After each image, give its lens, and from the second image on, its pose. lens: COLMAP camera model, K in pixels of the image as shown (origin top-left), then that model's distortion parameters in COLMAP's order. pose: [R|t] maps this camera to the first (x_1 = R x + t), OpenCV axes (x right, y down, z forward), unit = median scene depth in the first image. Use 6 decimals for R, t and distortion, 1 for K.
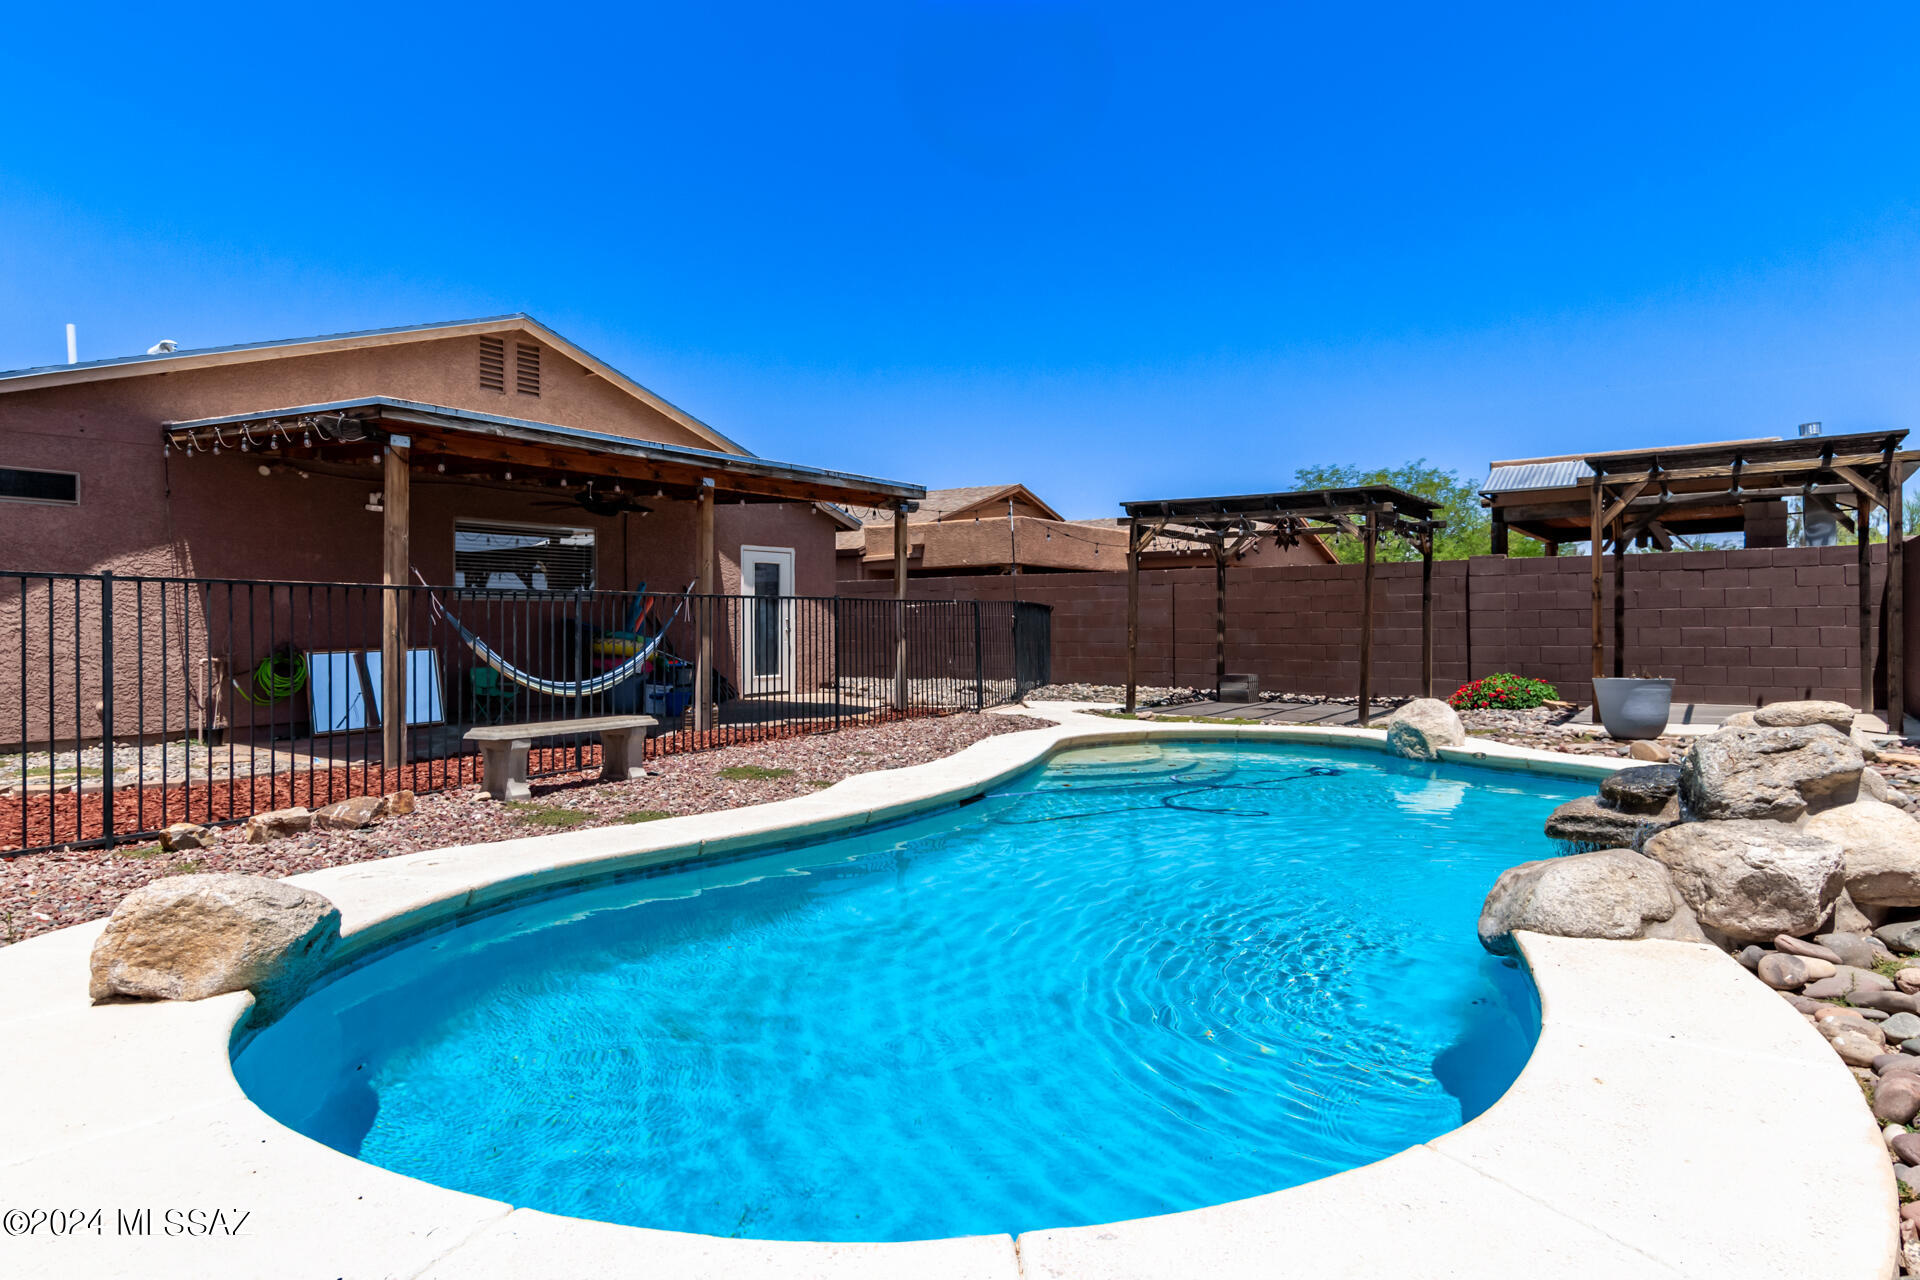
lens RADIAL K [[1100.0, 0, 958.2], [0, 1100.0, 616.2], [0, 0, 1]] dist [0.004323, 0.001060]
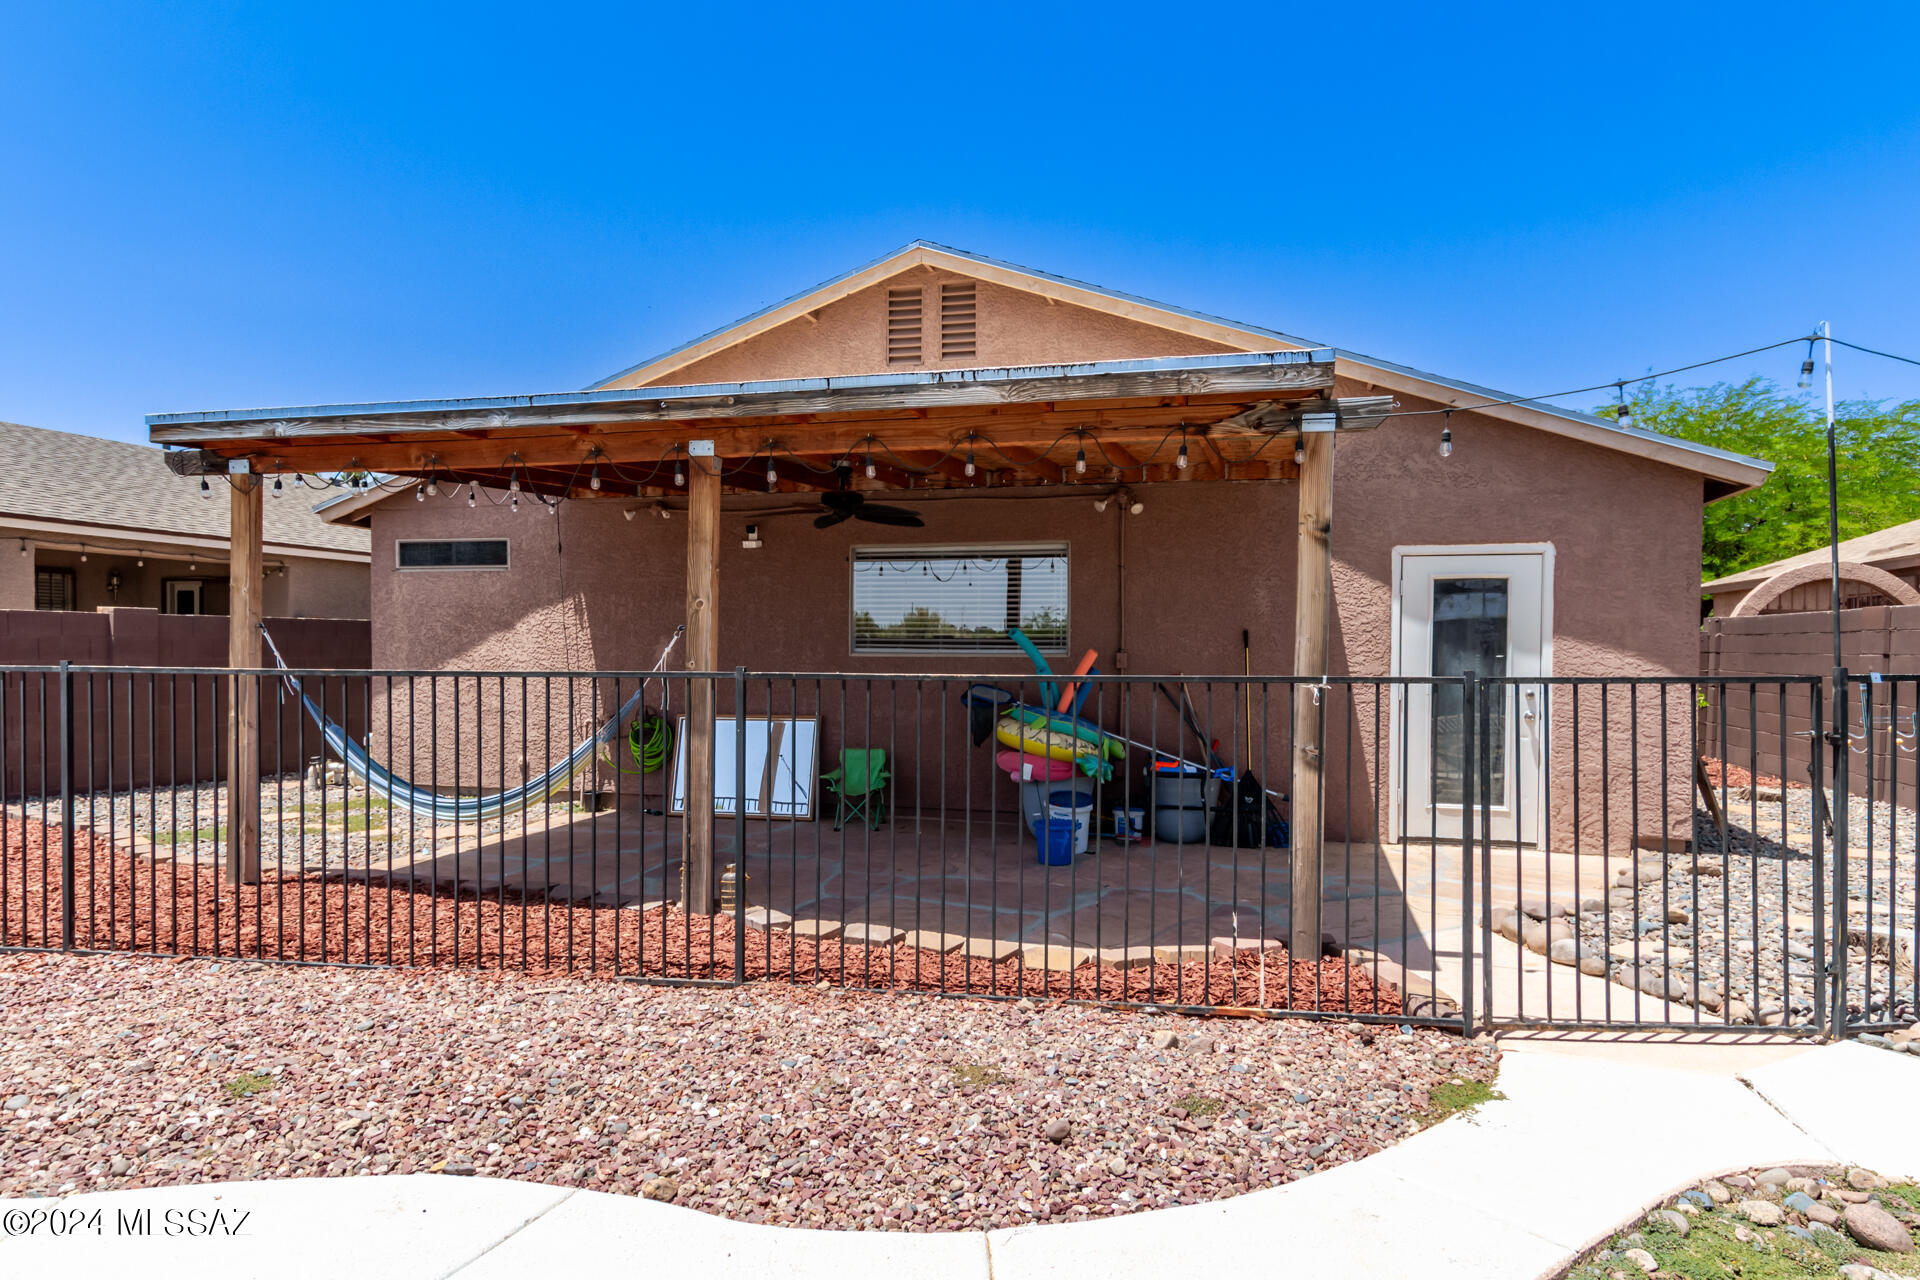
lens RADIAL K [[1115.8, 0, 960.0], [0, 1115.8, 640.0], [0, 0, 1]] dist [0.001058, 0.000384]
pose [[0.373952, -0.000511, -0.927448, 0.300906], [-0.001533, 0.999998, -0.001170, -0.028280], [0.927447, 0.001860, 0.373951, 0.876955]]
